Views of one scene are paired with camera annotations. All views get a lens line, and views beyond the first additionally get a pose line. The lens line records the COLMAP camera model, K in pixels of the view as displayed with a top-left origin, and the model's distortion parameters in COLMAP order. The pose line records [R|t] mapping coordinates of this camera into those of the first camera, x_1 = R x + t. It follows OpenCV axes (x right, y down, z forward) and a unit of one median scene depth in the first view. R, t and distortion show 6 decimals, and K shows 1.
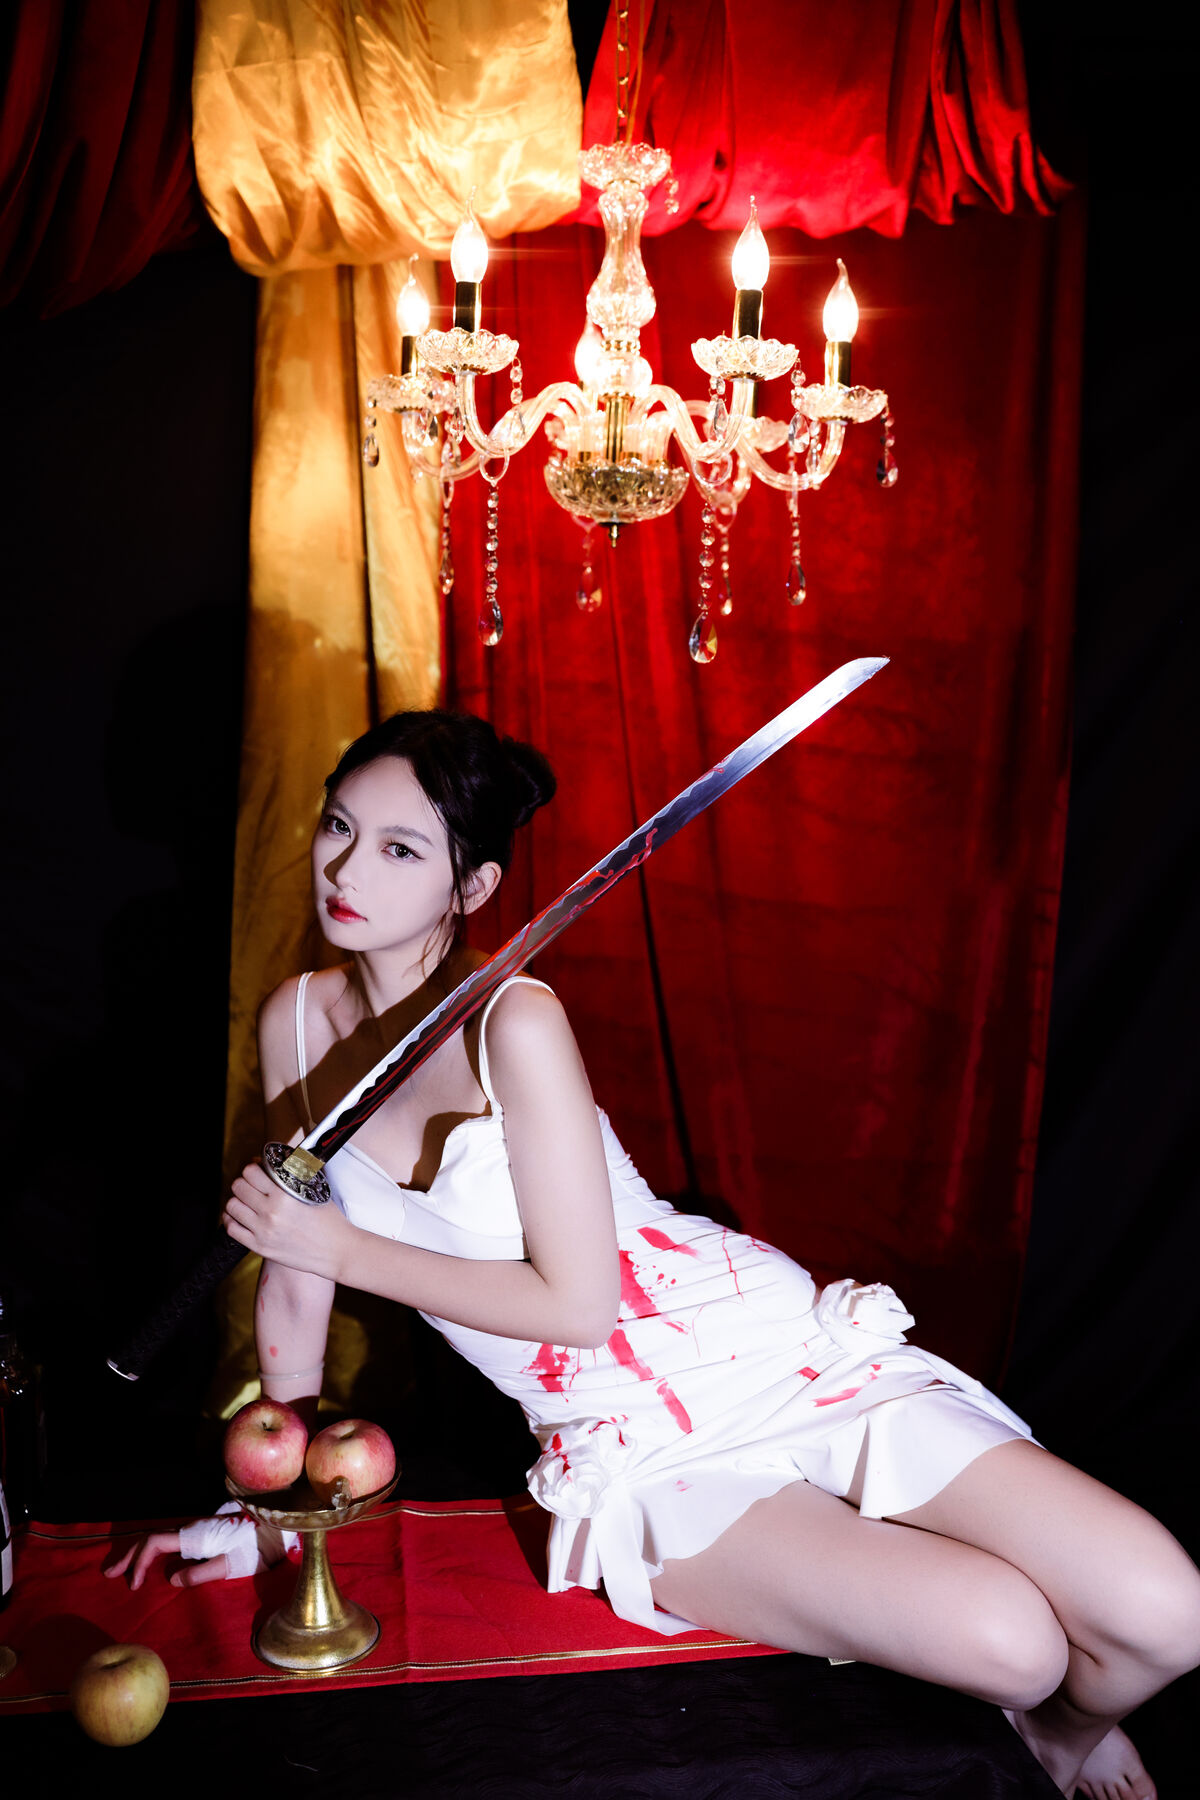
lens RADIAL K [[1712.5, 0, 592.3], [0, 1712.5, 914.8], [0, 0, 1]] dist [-0.015534, -0.015214]
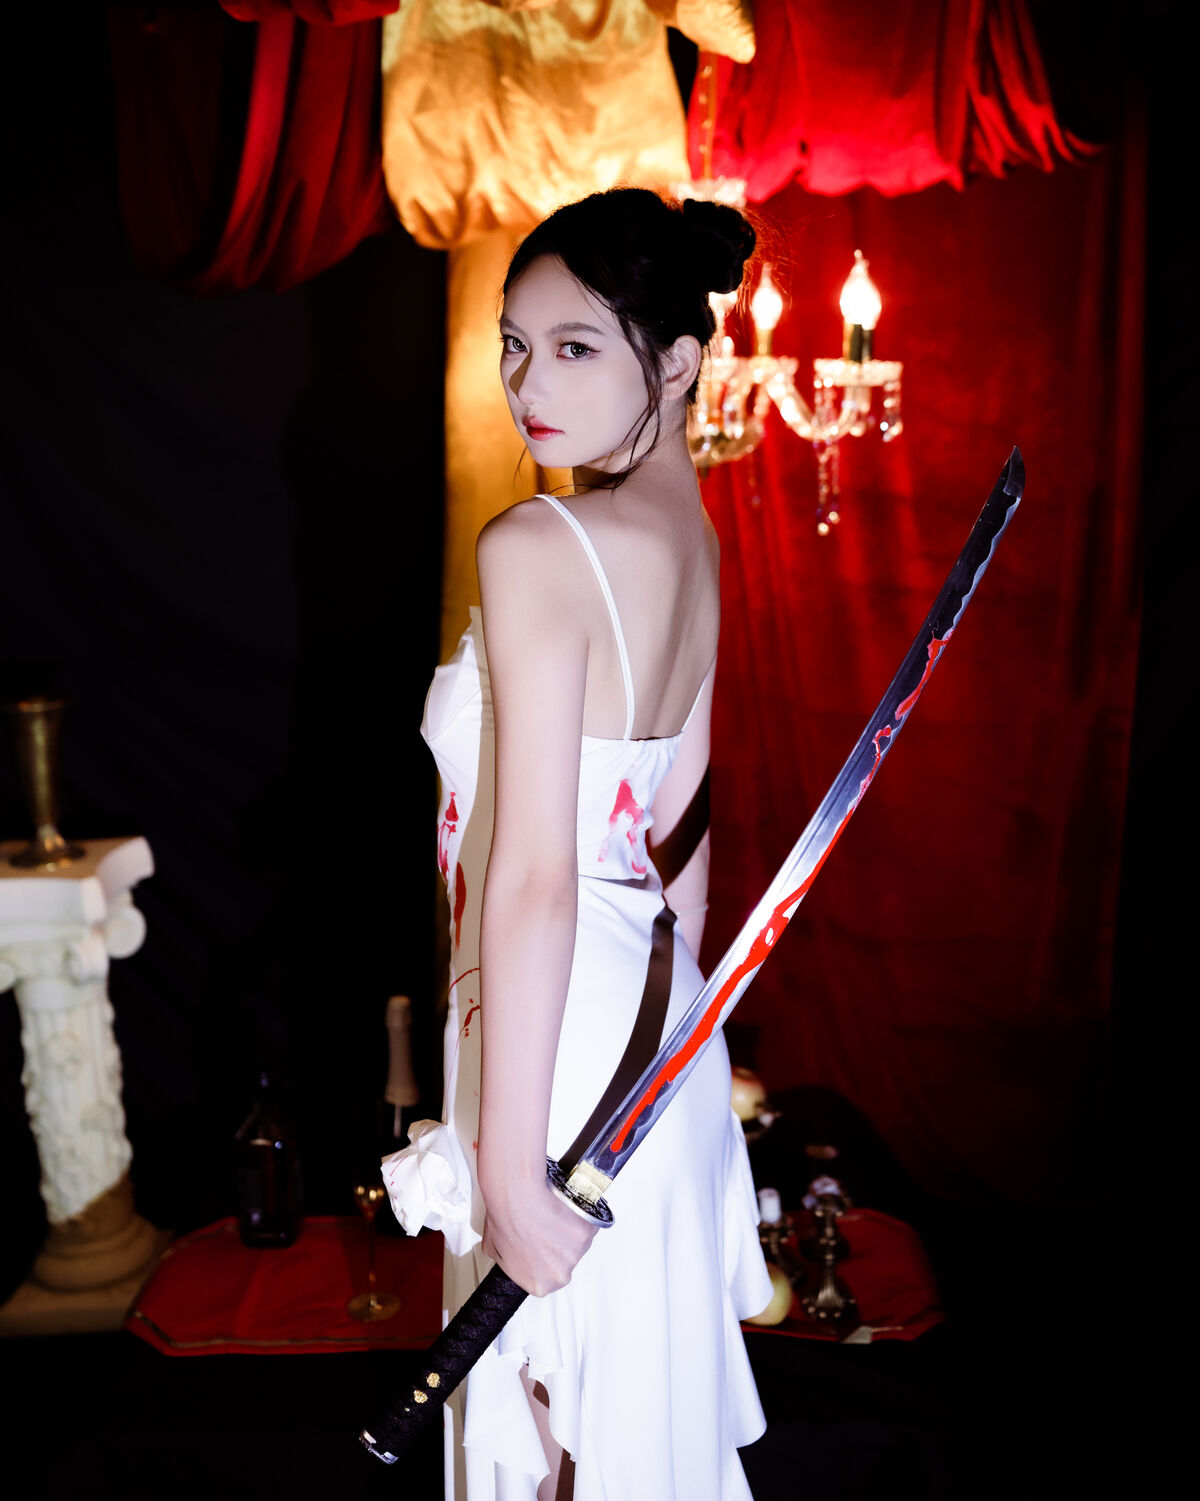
lens RADIAL K [[1706.7, 0, 597.1], [0, 1706.7, 598.5], [0, 0, 1]] dist [-0.004714, -0.006863]
pose [[0.988277, -0.002455, -0.152650, 0.127187], [0.003213, 0.999984, 0.004719, -0.133786], [0.152636, -0.005155, 0.988269, -0.270846]]
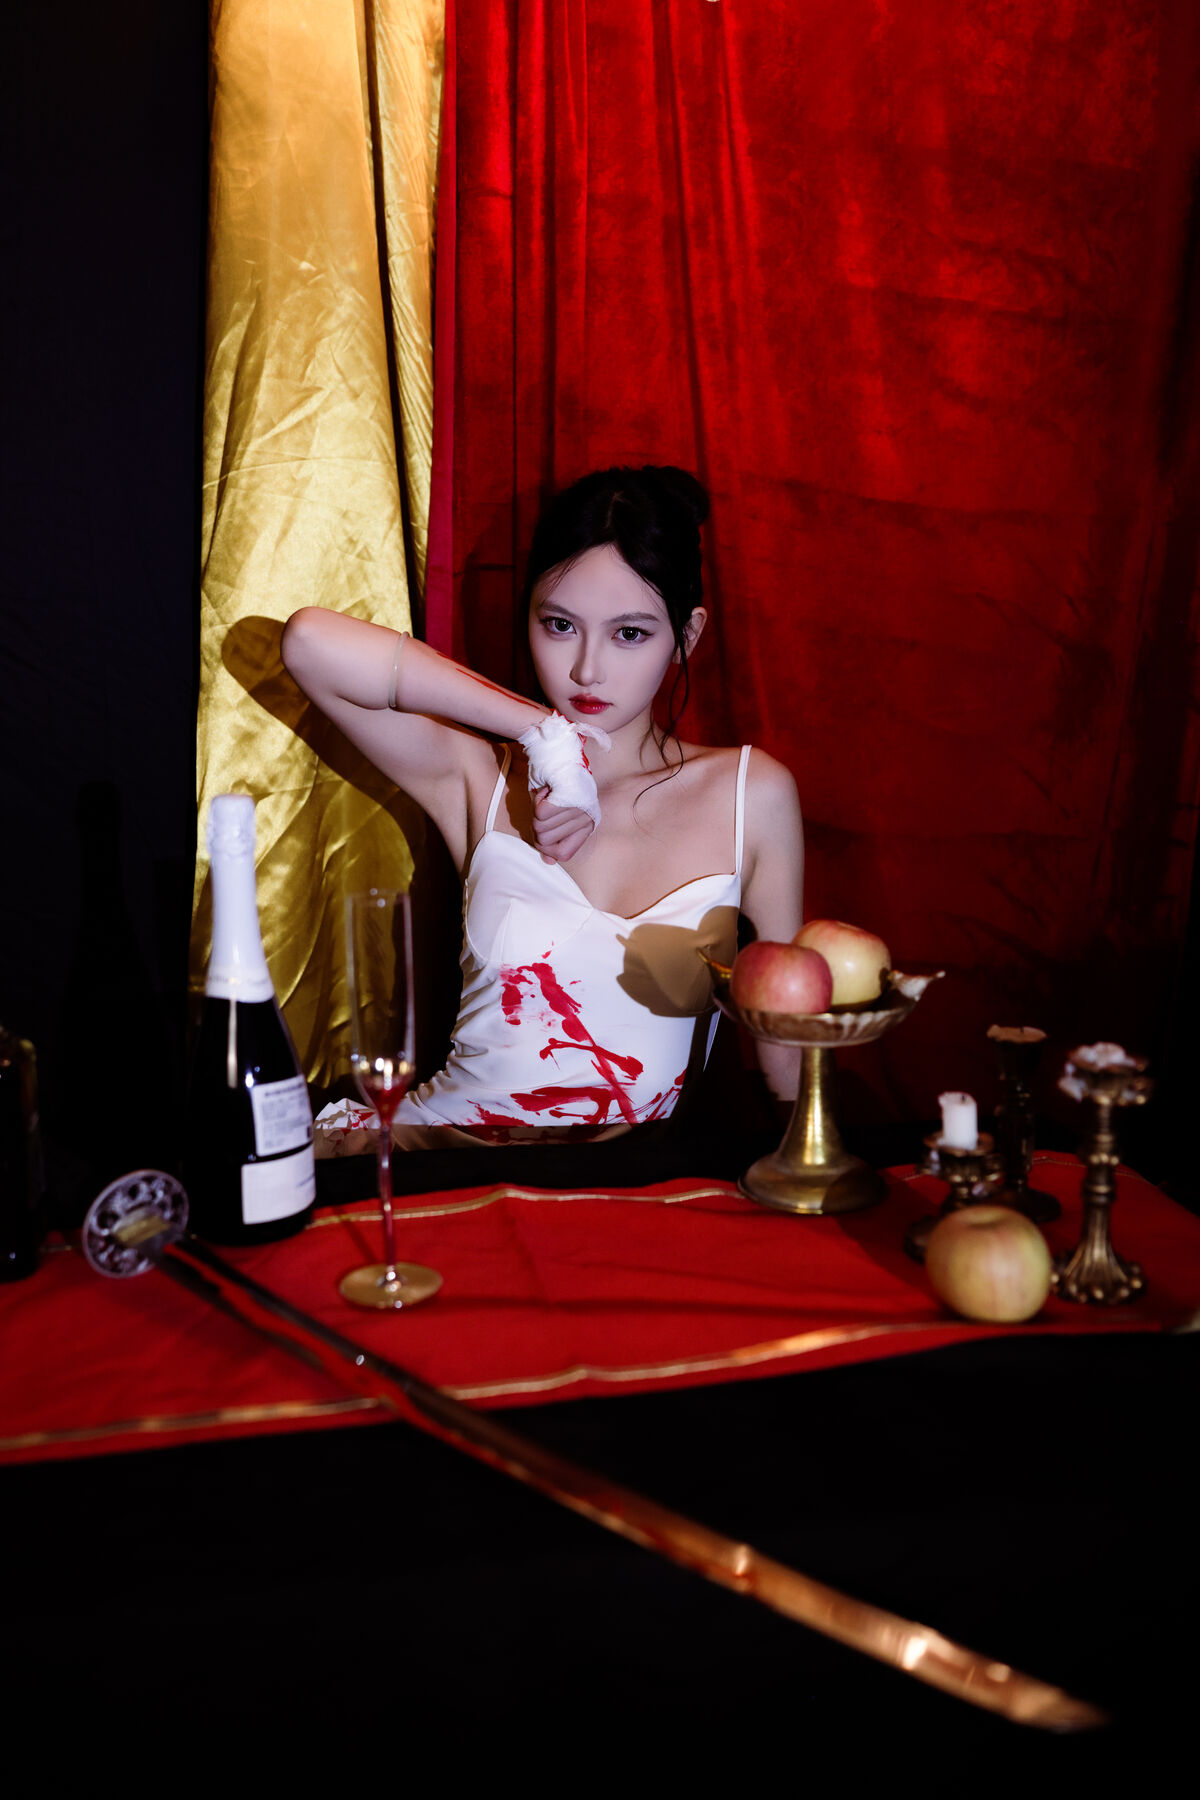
lens RADIAL K [[1677.4, 0, 599.7], [0, 1677.4, 903.4], [0, 0, 1]] dist [0.003075, 0.006540]
pose [[0.997706, -0.017333, 0.065438, -0.112676], [0.012910, 0.997641, 0.067416, 0.167834], [-0.066452, -0.066416, 0.995577, 0.297686]]
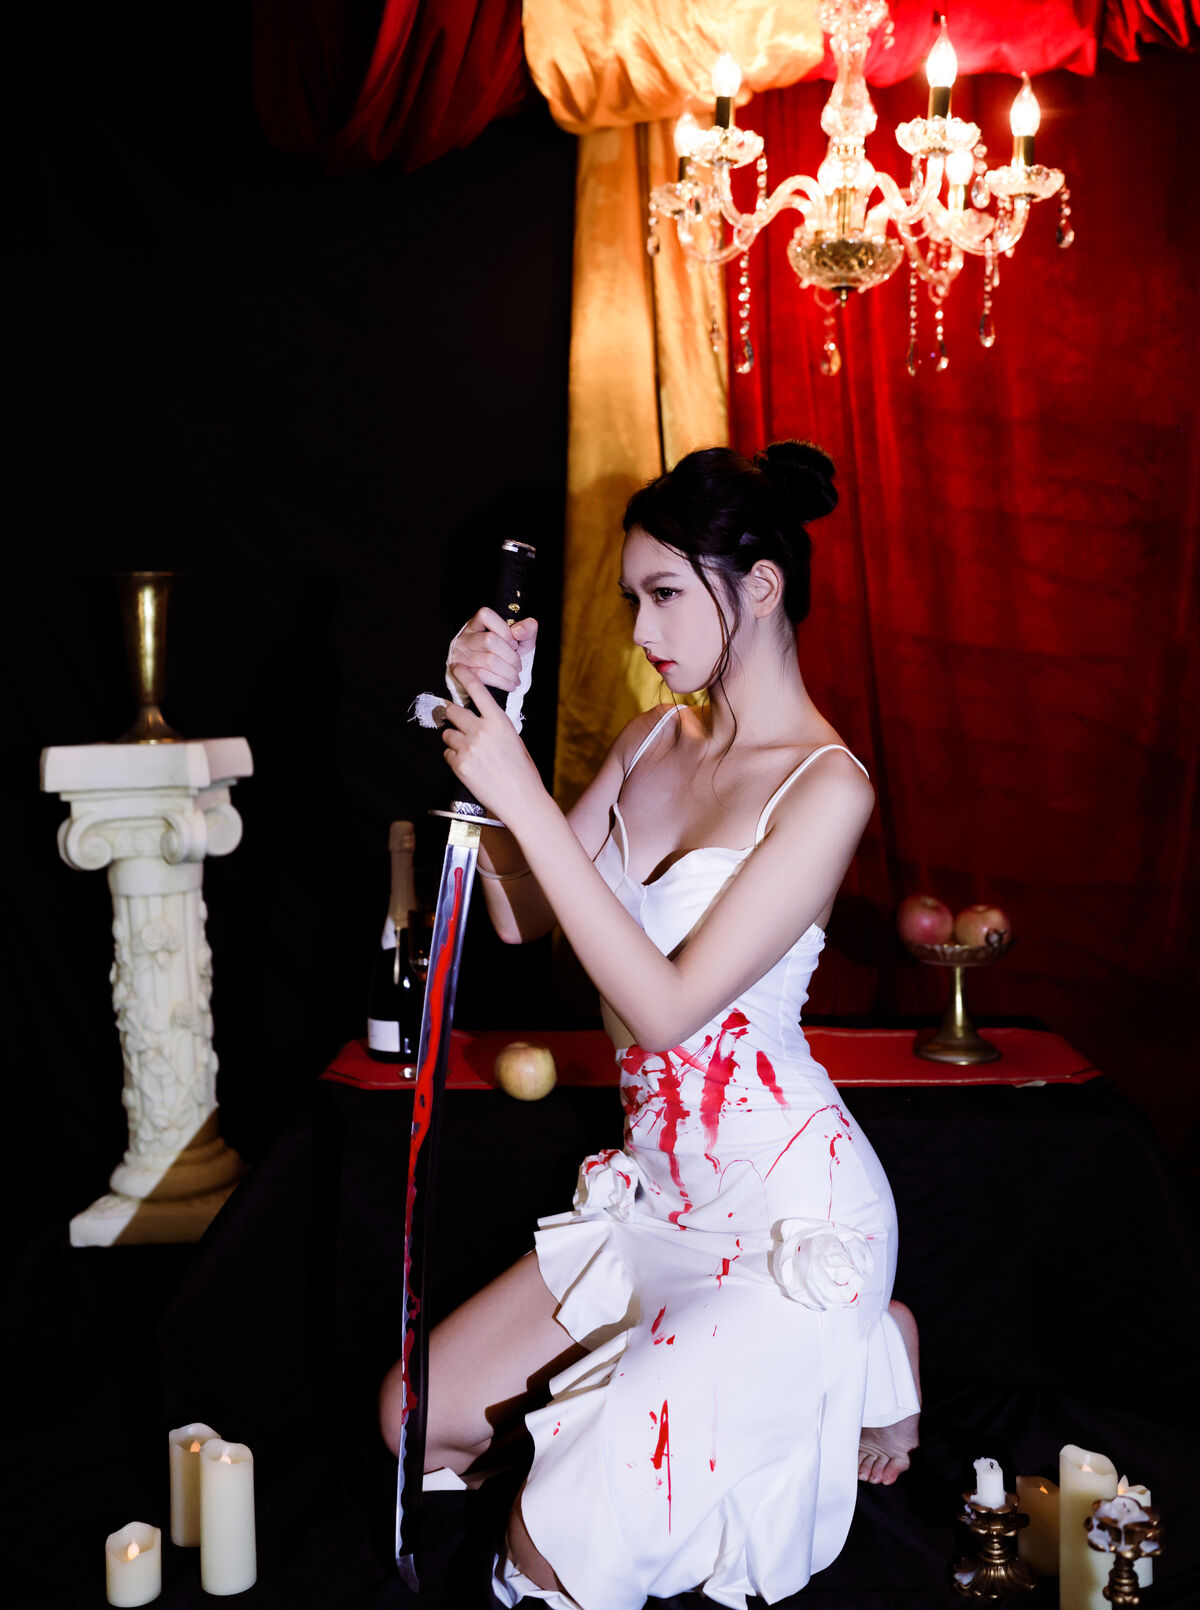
lens RADIAL K [[1710.9, 0, 599.7], [0, 1710.9, 698.1], [0, 0, 1]] dist [-0.006255, 0.028874]
pose [[0.984778, -0.001302, -0.173814, 0.053557], [-0.017879, 0.993909, -0.108744, 0.209733], [0.172897, 0.110196, 0.978756, -0.230107]]
